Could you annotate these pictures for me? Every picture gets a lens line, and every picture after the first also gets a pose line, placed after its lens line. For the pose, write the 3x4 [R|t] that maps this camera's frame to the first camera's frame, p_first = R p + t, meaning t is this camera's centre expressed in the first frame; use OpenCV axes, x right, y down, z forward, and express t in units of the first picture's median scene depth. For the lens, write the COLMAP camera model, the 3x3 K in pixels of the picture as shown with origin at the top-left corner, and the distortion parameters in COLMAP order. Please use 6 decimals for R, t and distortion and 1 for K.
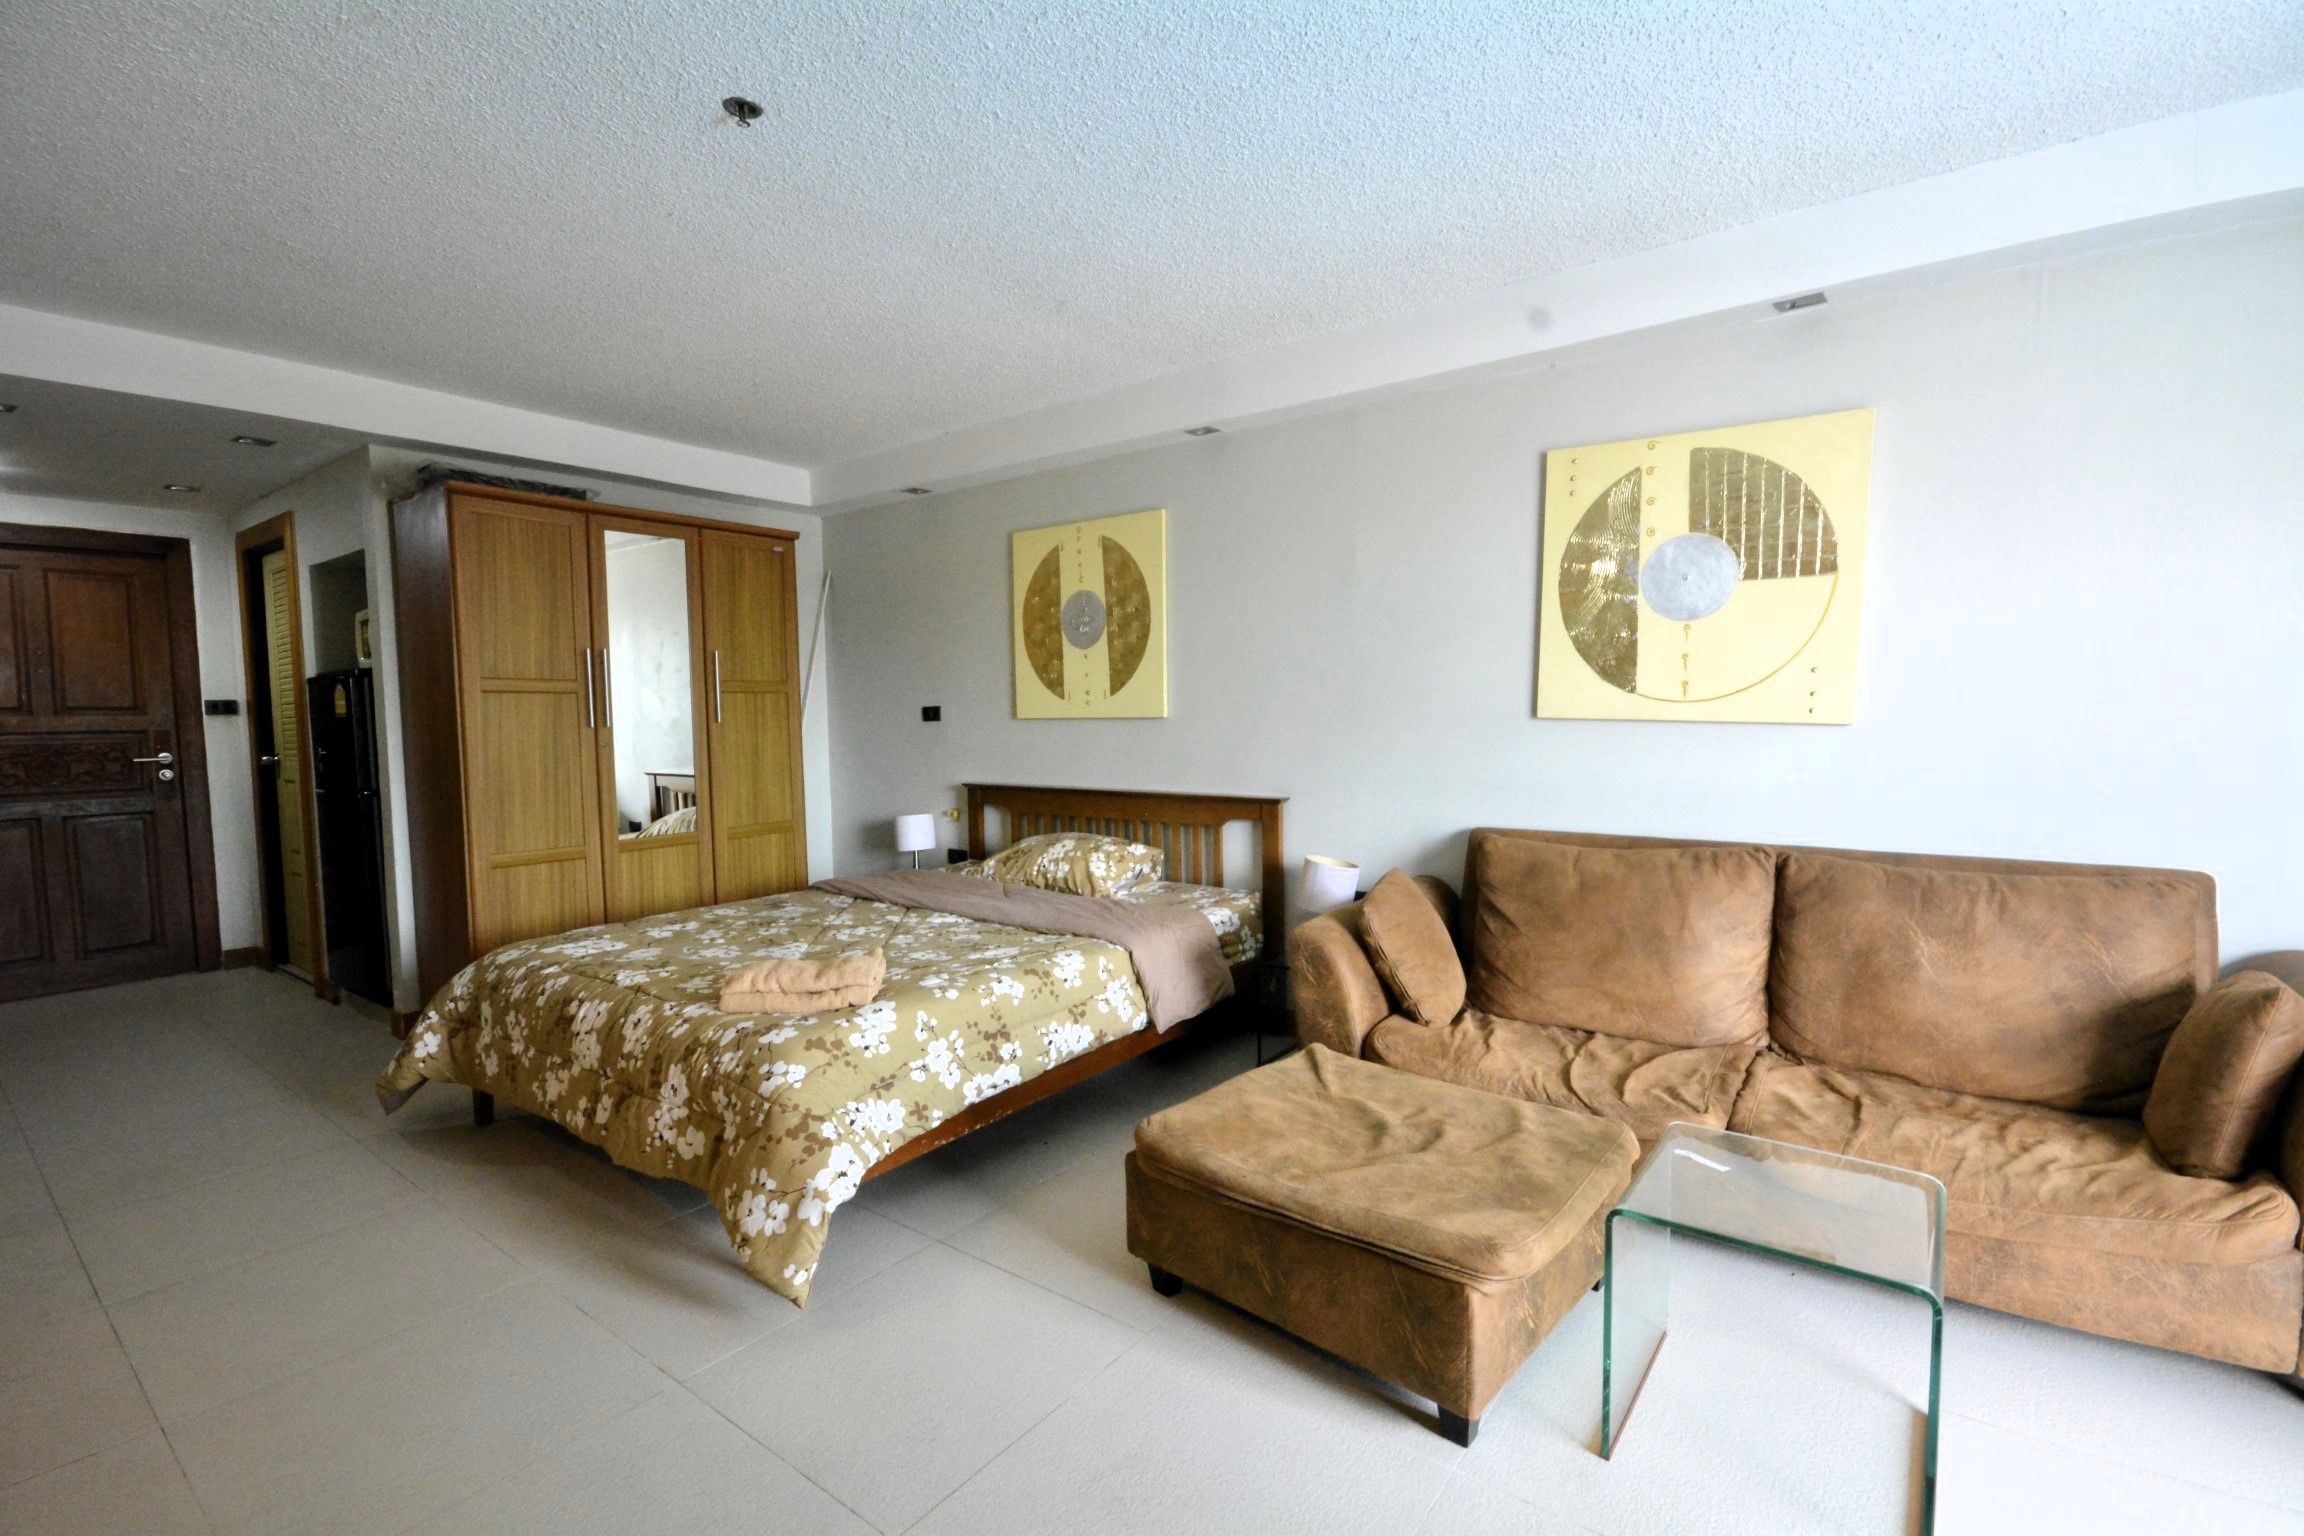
lens RADIAL K [[1007.2, 0, 1146.1], [0, 1007.2, 769.3], [0, 0, 1]] dist [0.002353, -0.011633]
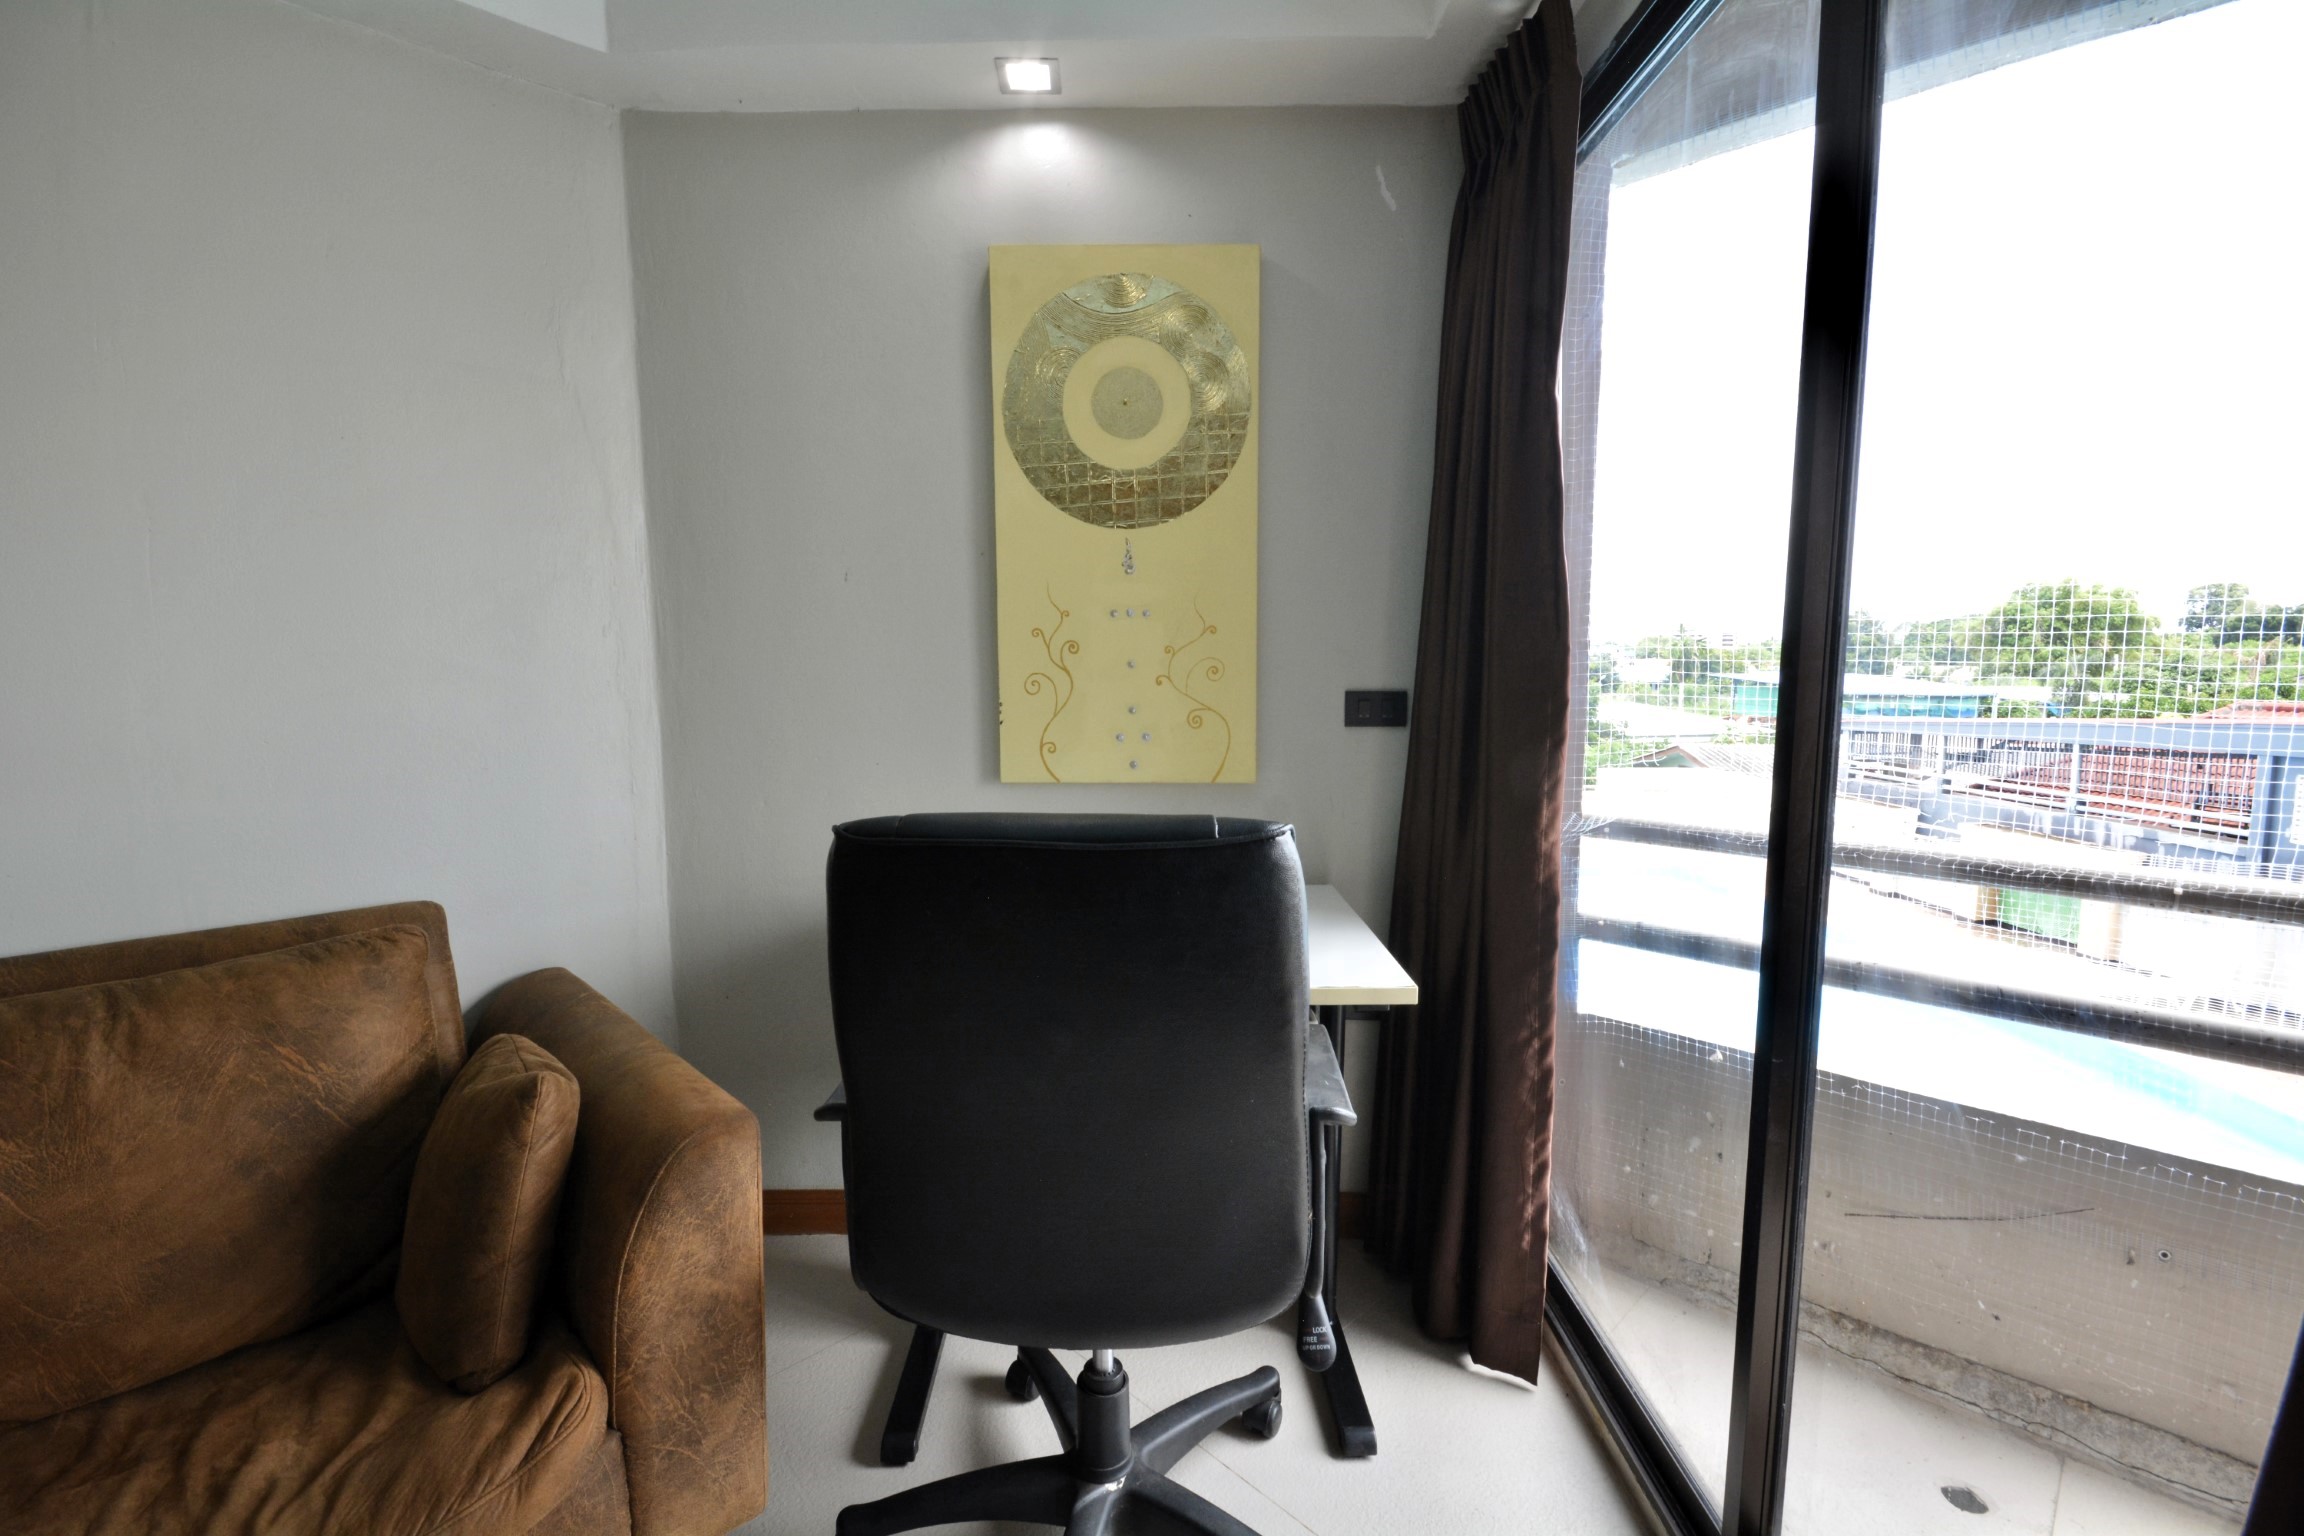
lens RADIAL K [[1007.2, 0, 1154.0], [0, 1007.2, 775.3], [0, 0, 1]] dist [0.002353, -0.011633]
pose [[0.134651, -0.100940, 0.985738, 0.311824], [0.061951, 0.993709, 0.093294, -0.024466], [-0.988955, 0.048505, 0.140058, 0.270806]]
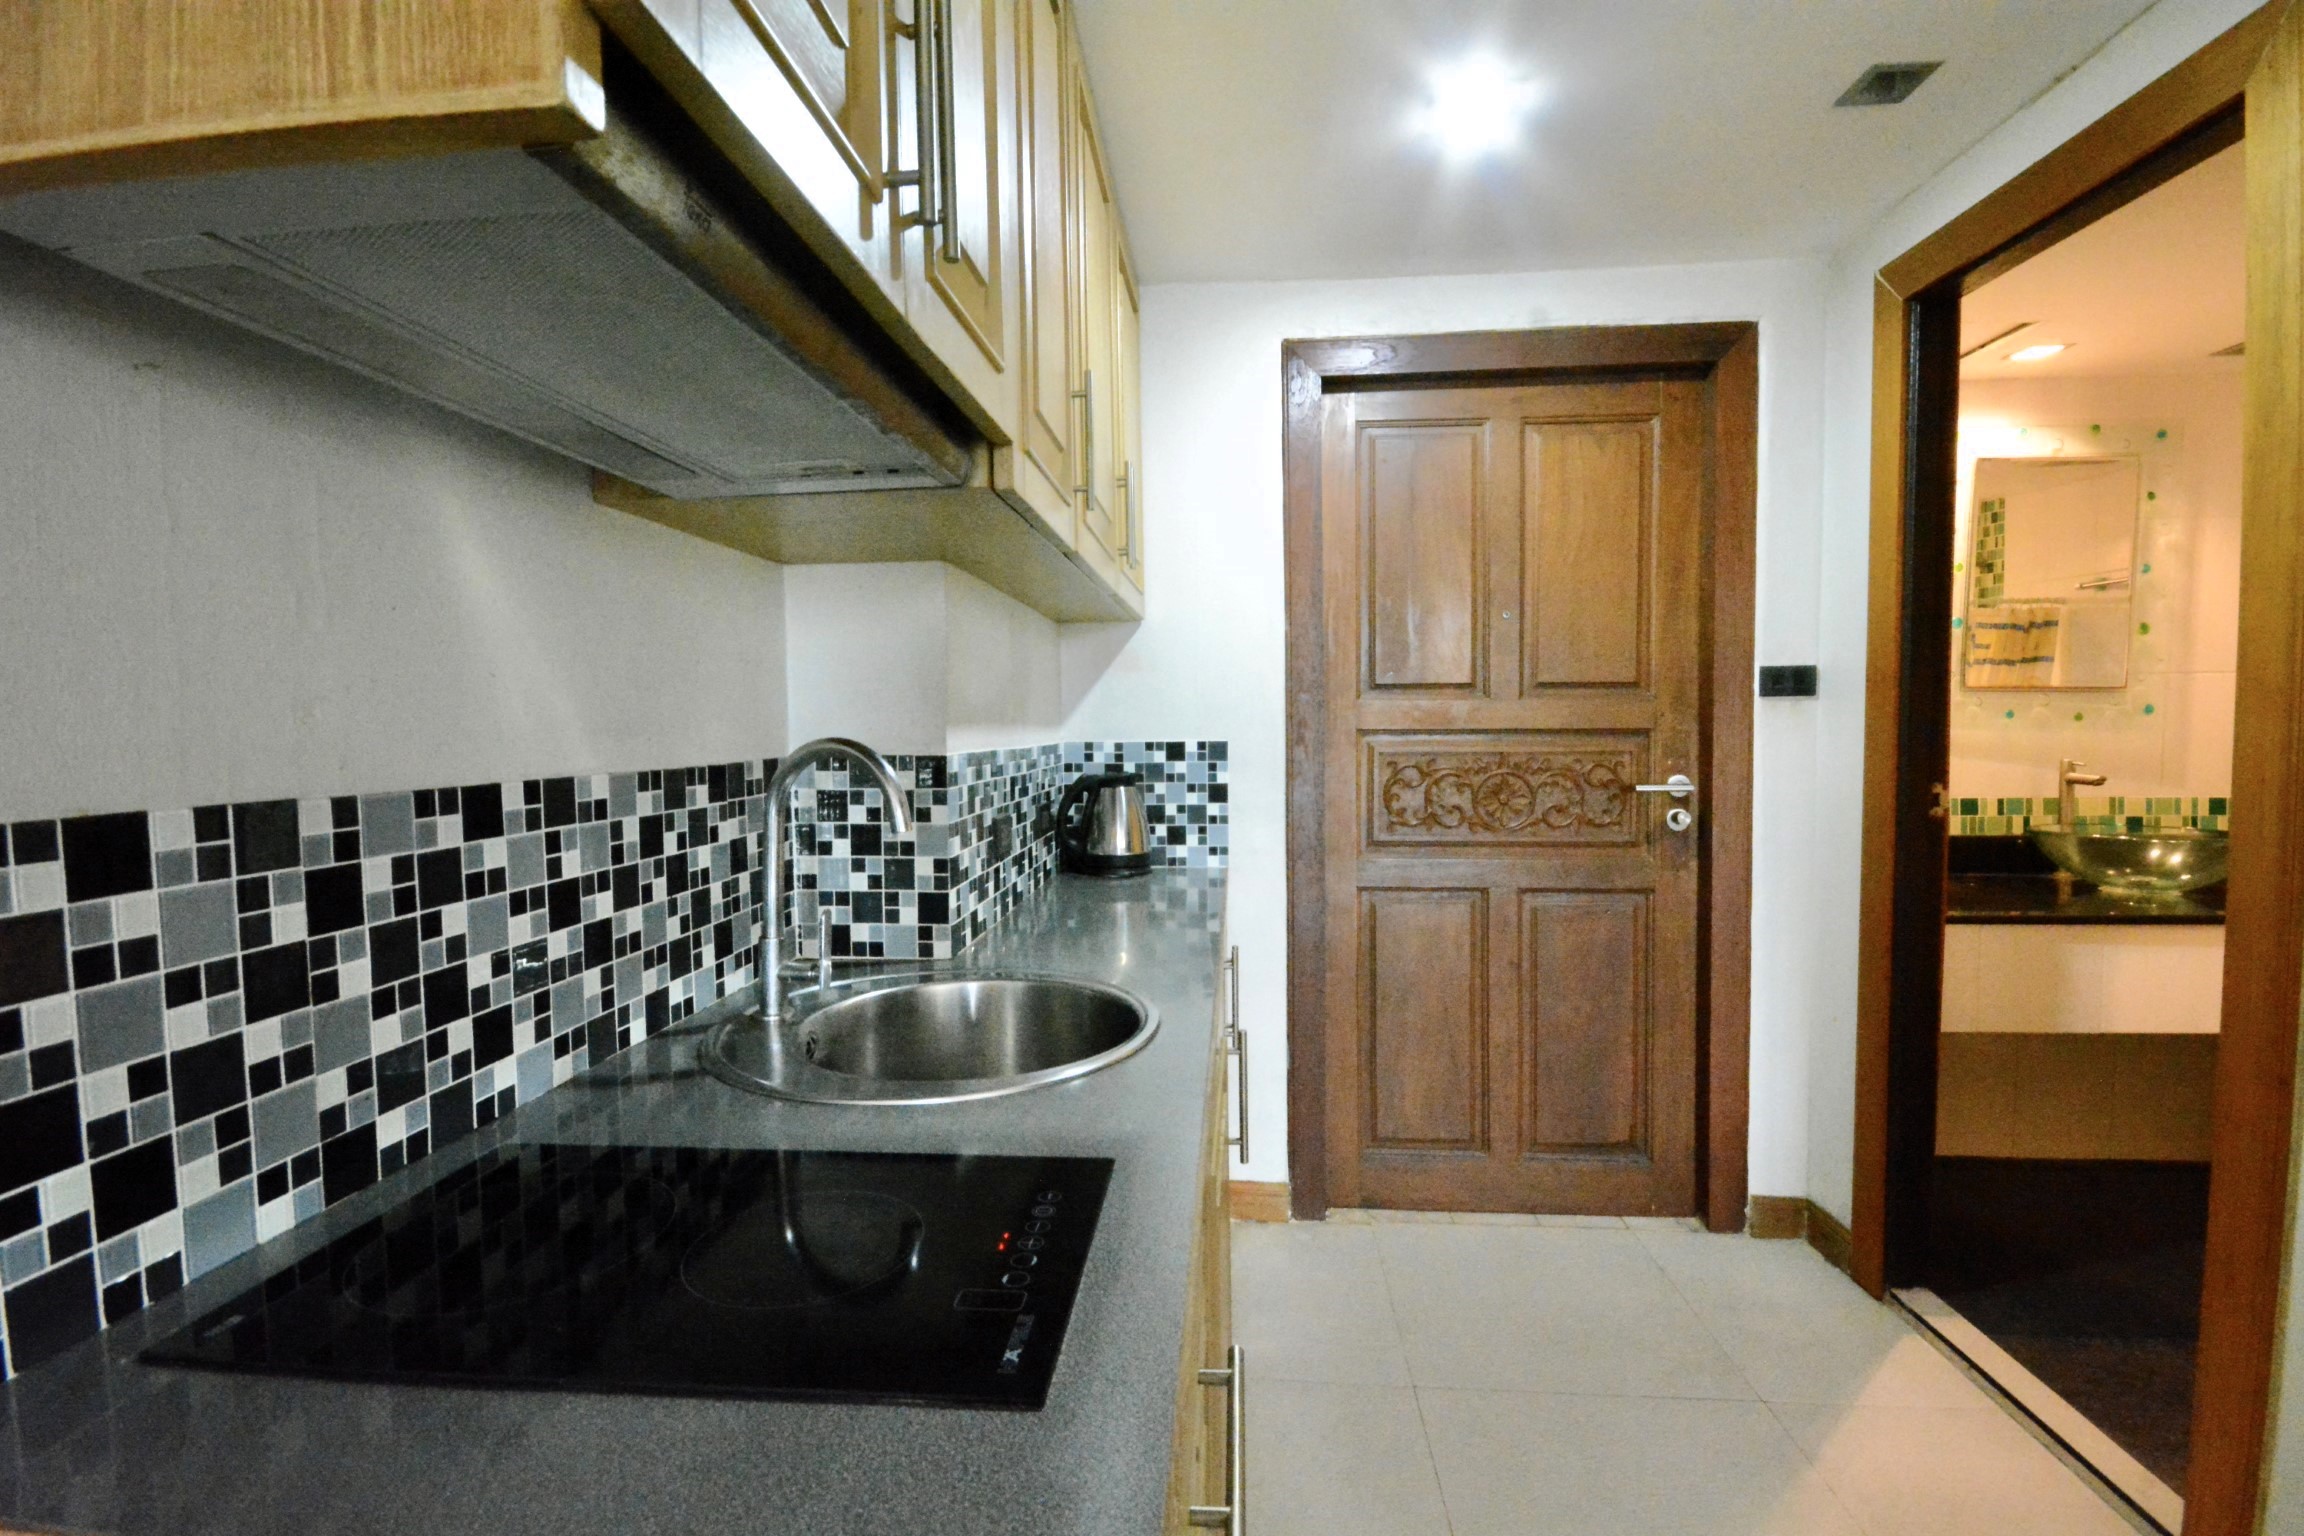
lens RADIAL K [[1007.2, 0, 1136.8], [0, 1007.2, 773.5], [0, 0, 1]] dist [0.002353, -0.011633]
pose [[0.513429, 0.053938, -0.856435, -1.188062], [-0.049122, 0.998233, 0.033420, -0.035238], [0.856725, 0.024911, 0.515171, 0.879816]]
